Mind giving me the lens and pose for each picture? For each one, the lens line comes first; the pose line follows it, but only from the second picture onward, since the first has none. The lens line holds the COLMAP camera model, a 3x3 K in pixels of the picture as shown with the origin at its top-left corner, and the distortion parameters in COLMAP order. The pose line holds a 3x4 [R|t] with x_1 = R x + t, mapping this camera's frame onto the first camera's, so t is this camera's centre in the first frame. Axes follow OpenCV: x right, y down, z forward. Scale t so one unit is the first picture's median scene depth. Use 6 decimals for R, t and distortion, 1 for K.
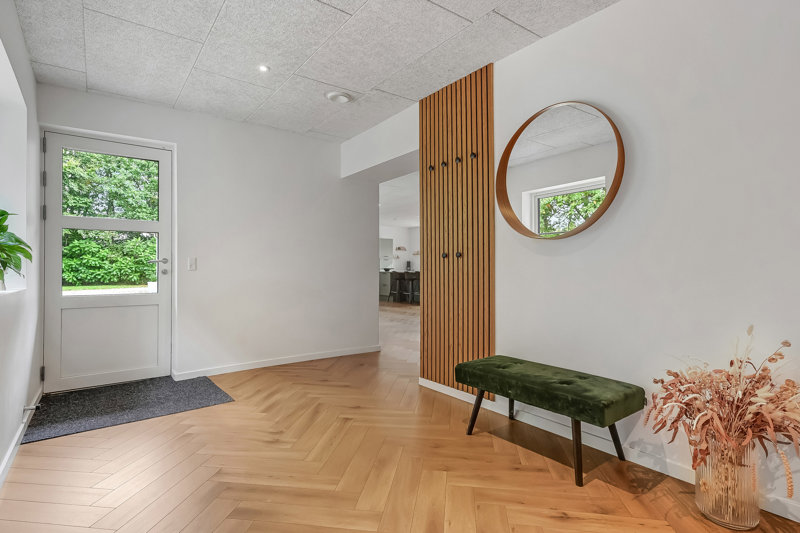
lens RADIAL K [[419.7, 0, 383.1], [0, 419.7, 267.7], [0, 0, 1]] dist [0.000827, 0.000118]
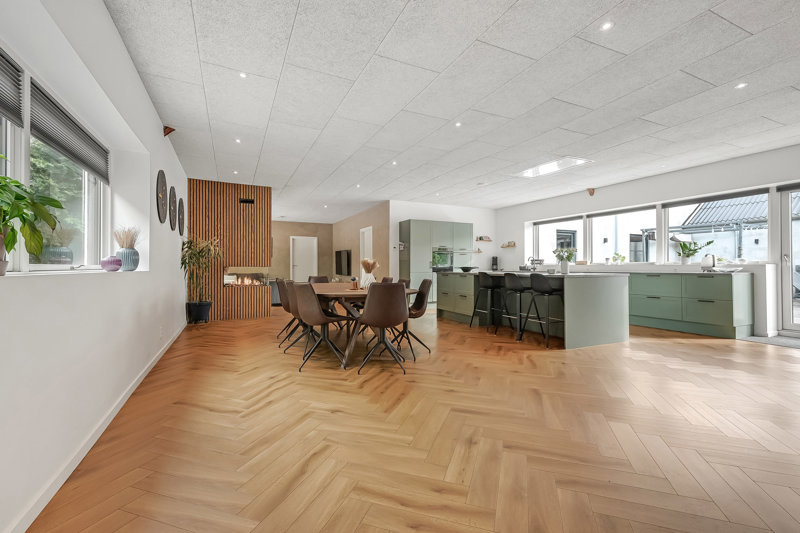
lens RADIAL K [[346.8, 0, 401.3], [0, 346.8, 262.9], [0, 0, 1]] dist [0.017947, 0.000196]
pose [[0.989371, 0.001620, -0.145403, -0.010998], [-0.002987, 0.999953, -0.009185, 0.000342], [0.145381, 0.009522, 0.989330, 0.501385]]
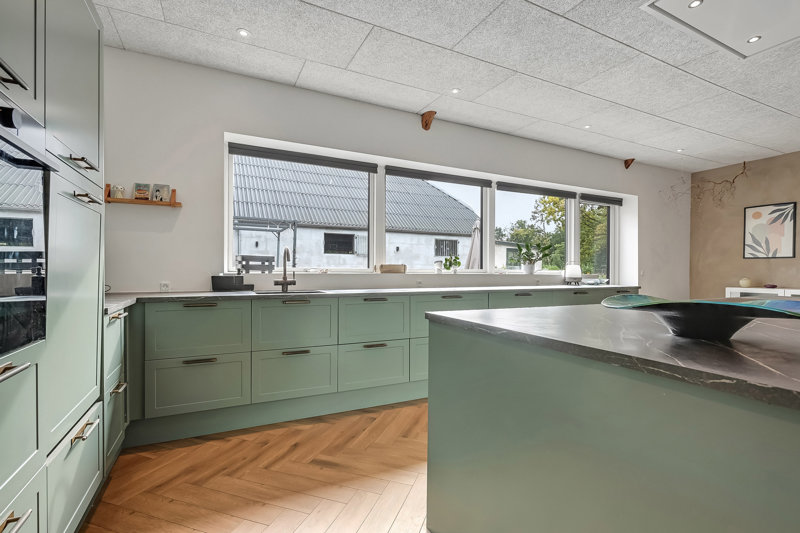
lens RADIAL K [[371.7, 0, 396.9], [0, 371.7, 269.7], [0, 0, 1]] dist [-0.004572, -0.000012]
pose [[0.144634, 0.004682, 0.989474, -0.073503], [-0.009205, 0.999952, -0.003386, -0.004381], [-0.989442, -0.008618, 0.144670, 1.052909]]
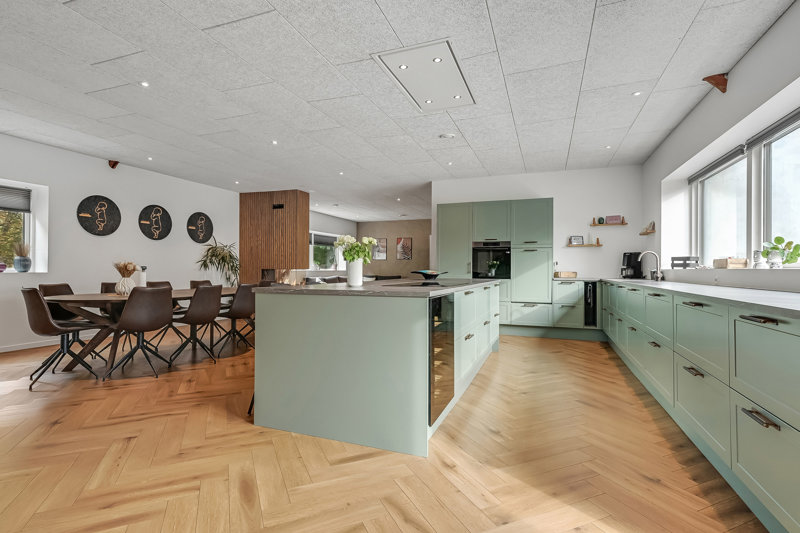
lens RADIAL K [[391.0, 0, 398.0], [0, 391.0, 263.2], [0, 0, 1]] dist [0.019932, -0.000181]
pose [[0.571070, -0.005059, -0.820886, 0.282252], [-0.005597, 0.999934, -0.010056, -0.002506], [0.820882, 0.010337, 0.571004, 0.776203]]
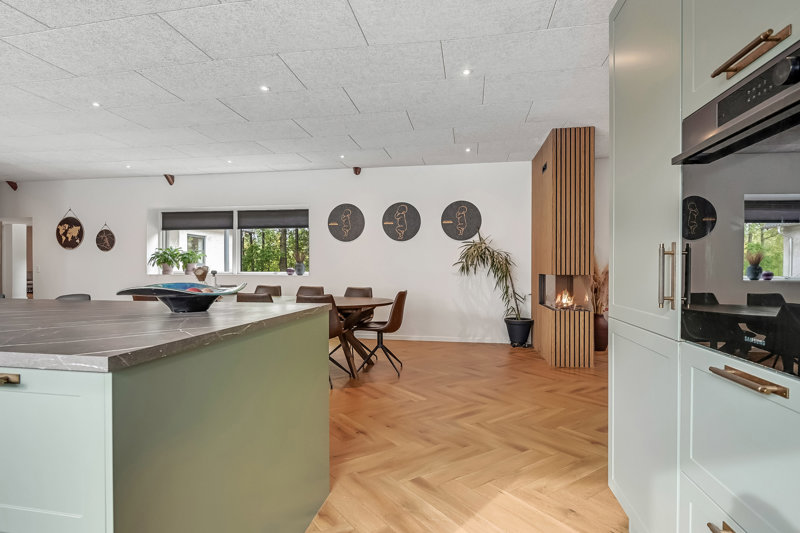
lens RADIAL K [[419.7, 0, 383.1], [0, 419.7, 267.7], [0, 0, 1]] dist [0.000827, 0.000118]
pose [[-0.715559, -0.009554, -0.698487, 0.055820], [-0.002836, 0.999938, -0.010771, 0.000467], [0.698546, -0.005726, -0.715542, 1.126196]]
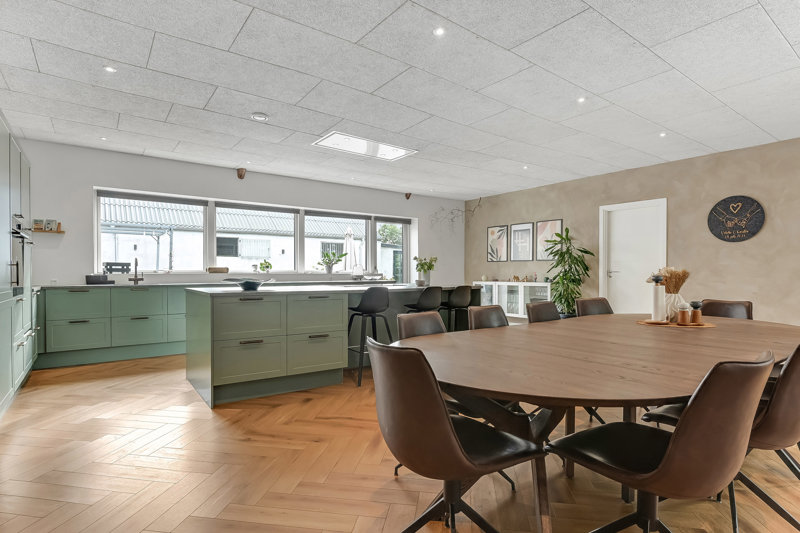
lens RADIAL K [[414.8, 0, 402.3], [0, 414.8, 273.2], [0, 0, 1]] dist [-0.013528, -0.000689]
pose [[-0.046129, -0.000471, 0.998935, -0.270272], [-0.000661, 1.000000, 0.000440, -0.003004], [-0.998935, -0.000640, -0.046129, 0.914950]]
